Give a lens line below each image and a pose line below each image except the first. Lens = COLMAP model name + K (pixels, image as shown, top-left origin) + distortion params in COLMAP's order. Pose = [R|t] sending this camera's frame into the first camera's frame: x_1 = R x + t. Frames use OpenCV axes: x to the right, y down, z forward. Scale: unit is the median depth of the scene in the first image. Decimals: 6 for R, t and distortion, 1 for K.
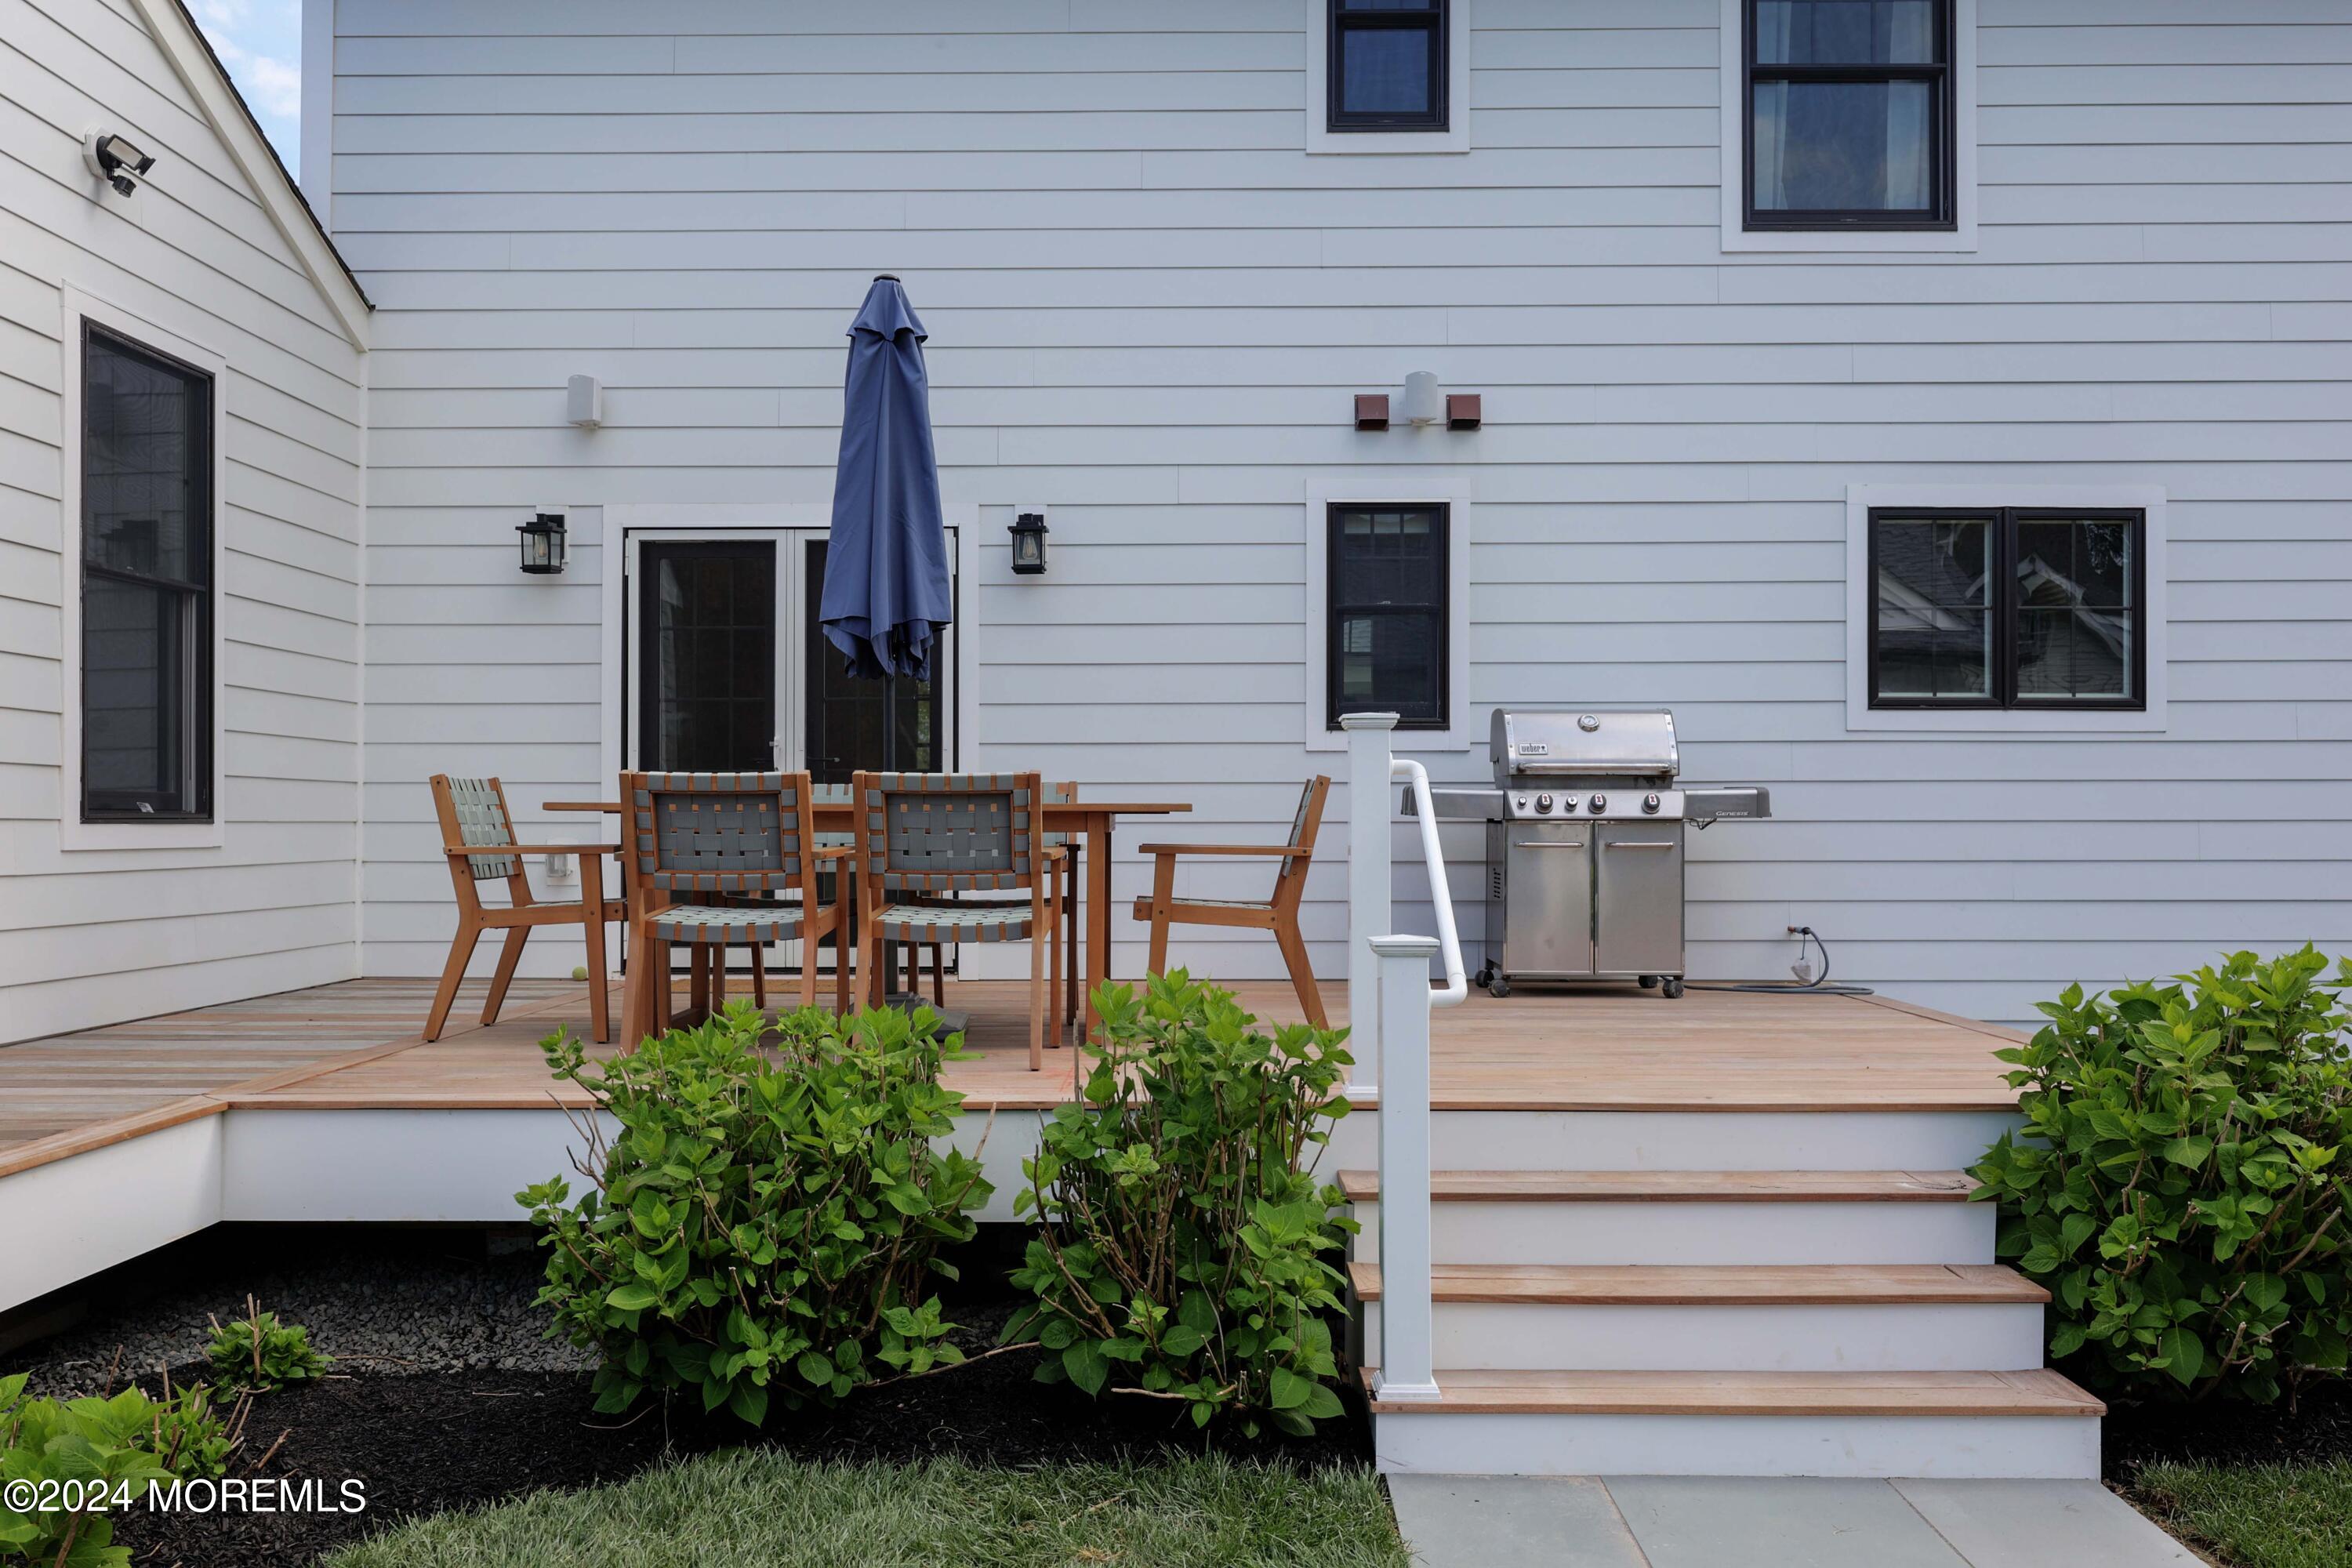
lens RADIAL K [[2008.2, 0, 1176.0], [0, 2008.2, 784.0], [0, 0, 1]] dist [0.006464, -0.006246]
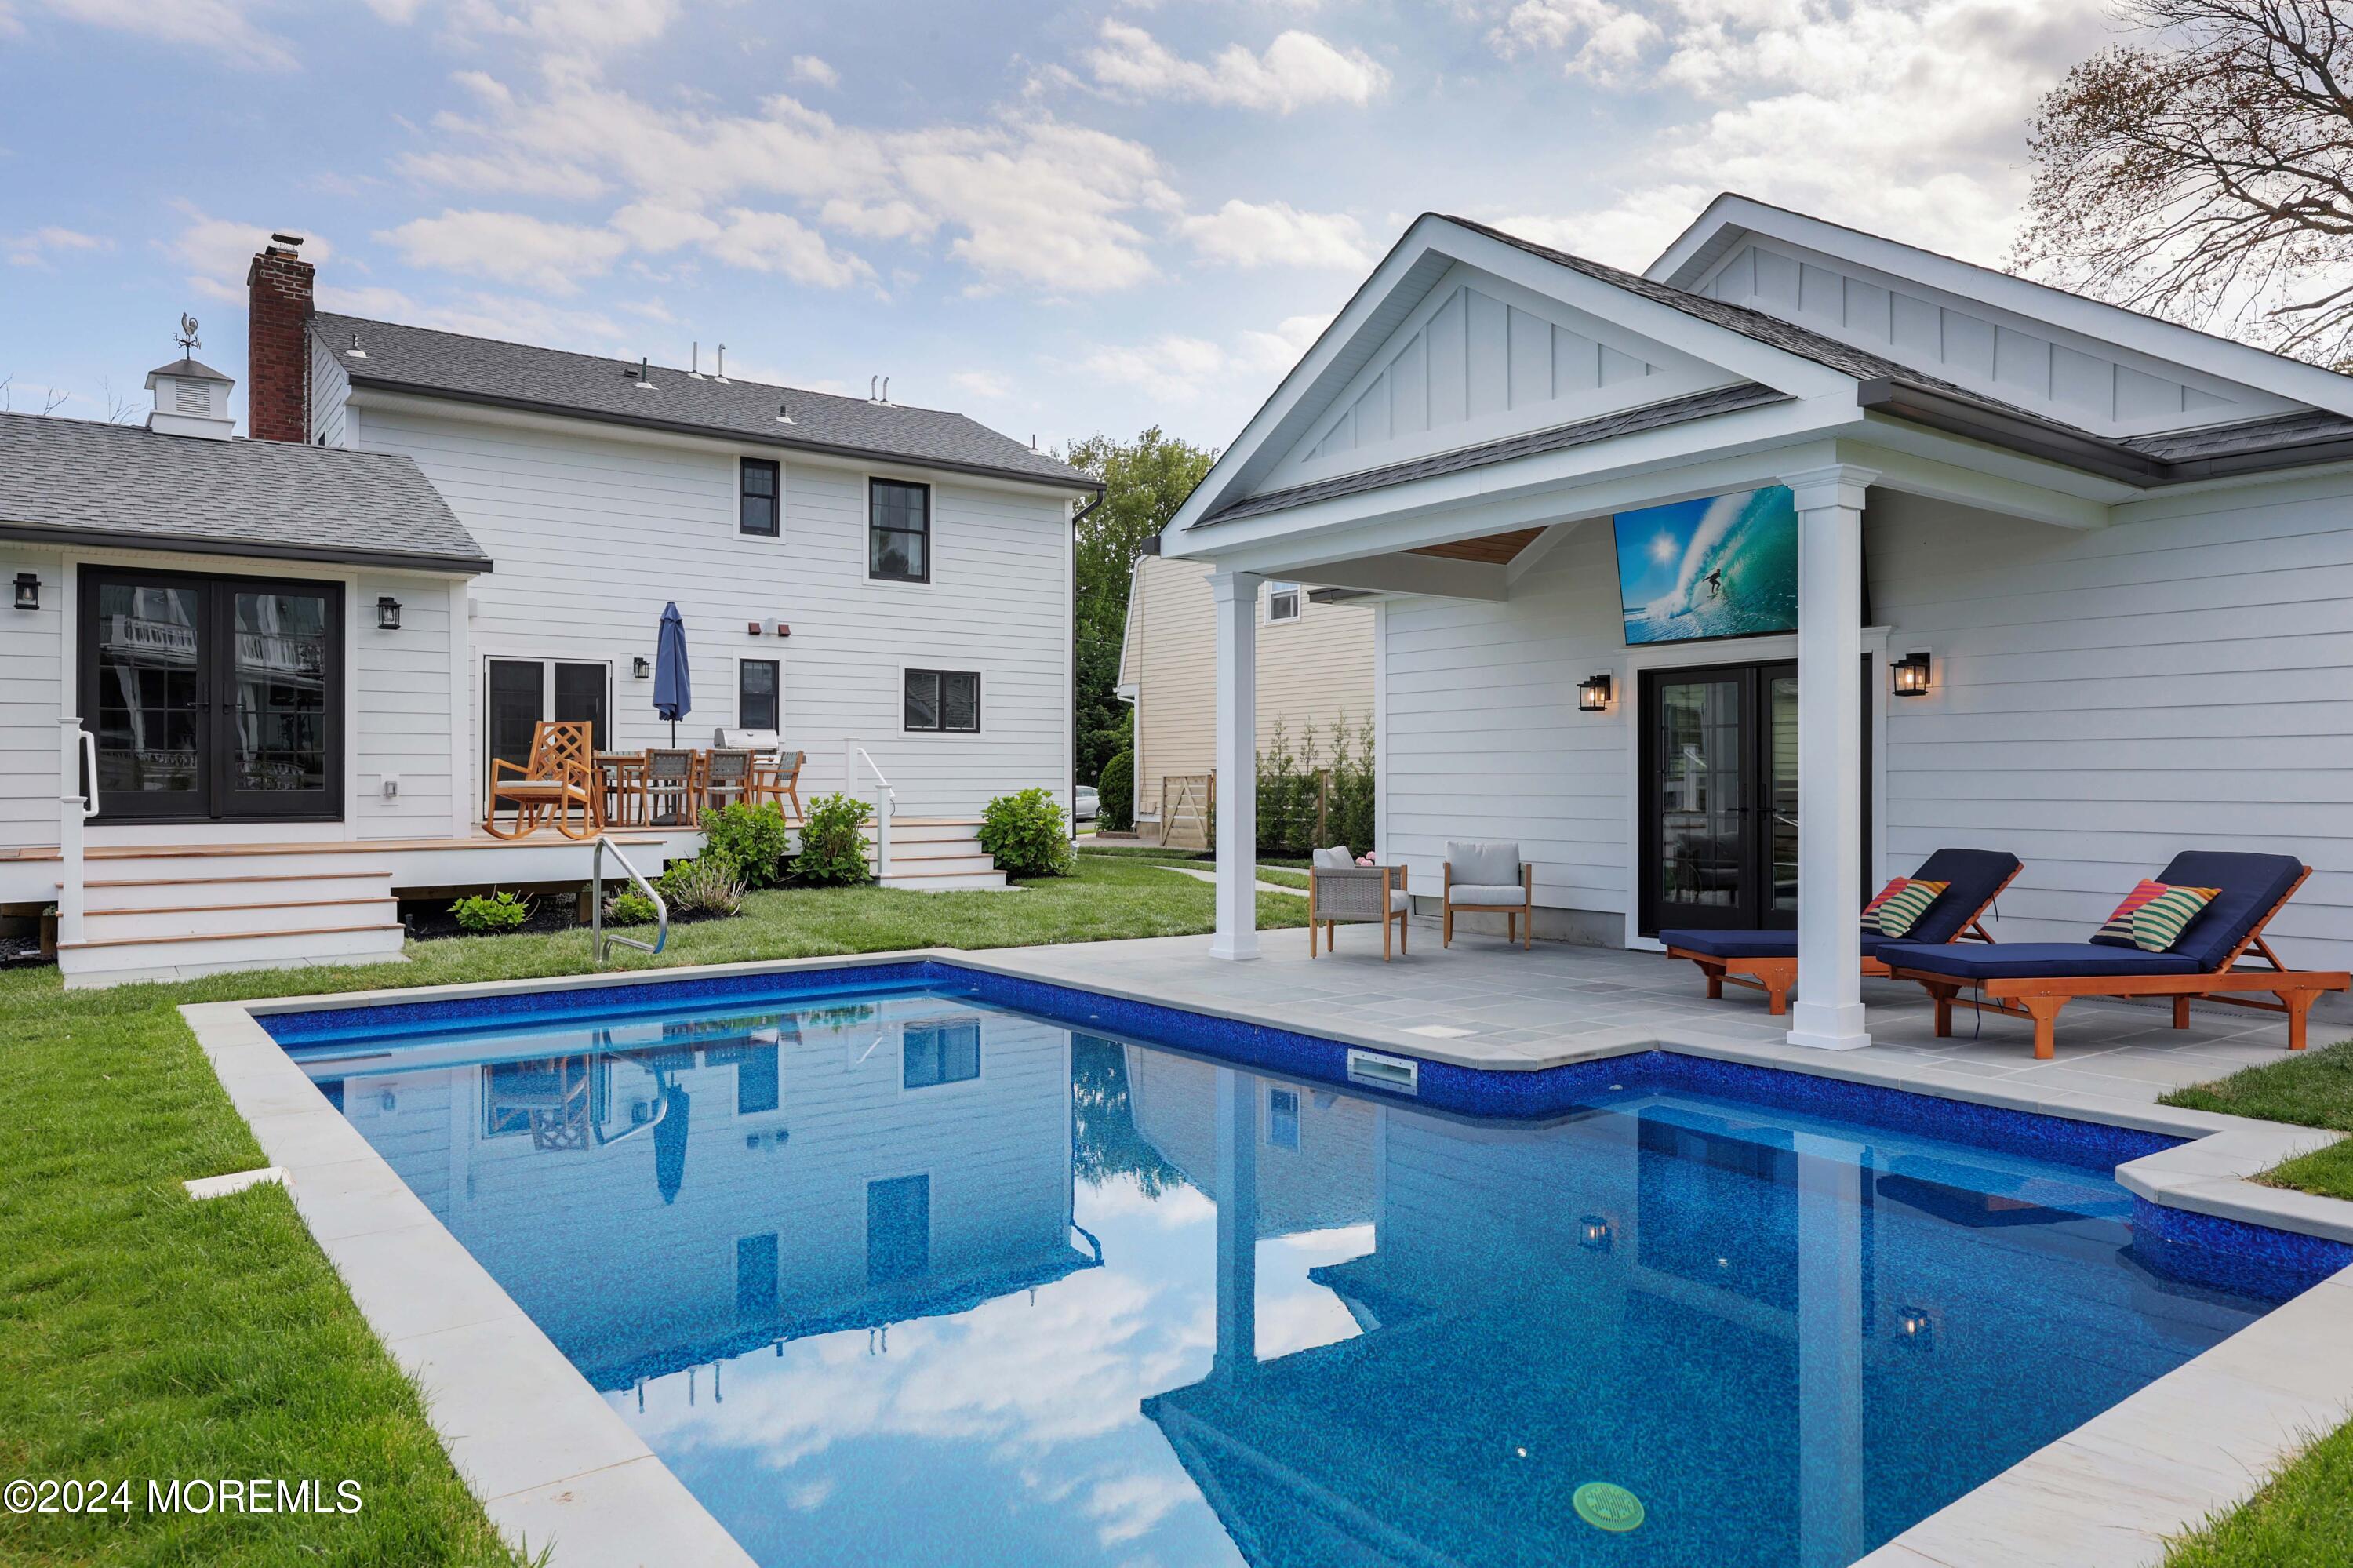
lens RADIAL K [[1506.9, 0, 1184.0], [0, 1506.9, 773.4], [0, 0, 1]] dist [-0.001152, -0.002497]
pose [[0.791591, 0.001387, 0.611050, -0.835758], [-0.008477, 0.999926, 0.008711, 0.005238], [-0.610993, -0.012076, 0.791544, -1.272583]]
